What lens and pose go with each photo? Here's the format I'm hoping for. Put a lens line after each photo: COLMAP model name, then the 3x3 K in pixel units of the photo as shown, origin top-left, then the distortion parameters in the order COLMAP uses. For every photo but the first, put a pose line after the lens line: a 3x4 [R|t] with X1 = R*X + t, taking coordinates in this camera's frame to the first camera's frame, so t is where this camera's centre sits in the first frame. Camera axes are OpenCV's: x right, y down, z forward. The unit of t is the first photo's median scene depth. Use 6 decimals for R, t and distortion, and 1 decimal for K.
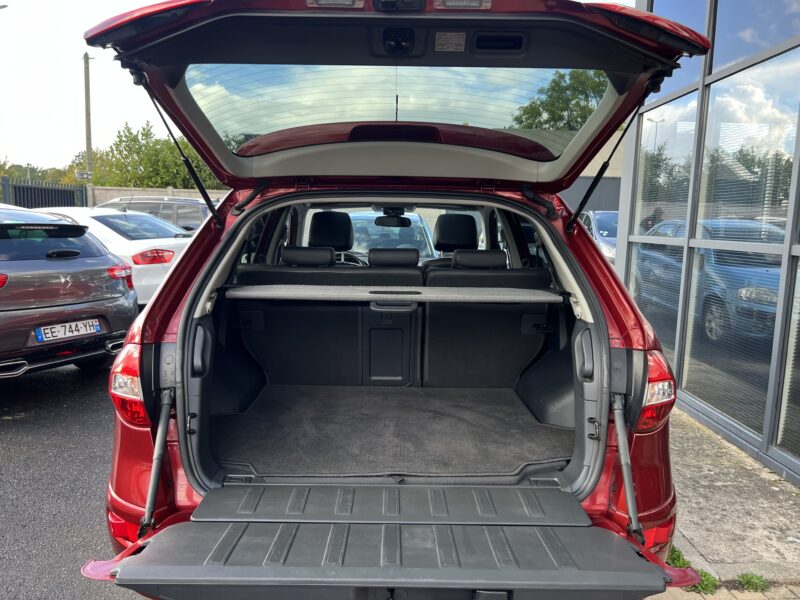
lens RADIAL K [[618.1, 0, 402.3], [0, 618.1, 299.4], [0, 0, 1]] dist [0.068573, -0.039419]
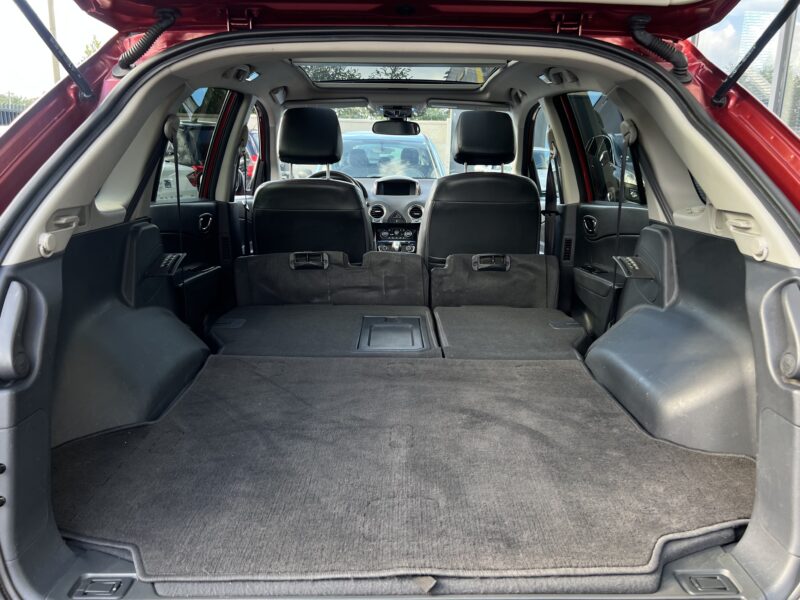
lens RADIAL K [[618.1, 0, 399.3], [0, 618.1, 303.7], [0, 0, 1]] dist [0.068573, -0.039419]
pose [[0.999972, -0.006448, -0.003794, -0.017075], [0.006832, 0.993711, 0.111769, 0.005380], [0.003049, -0.111792, 0.993727, 0.424329]]
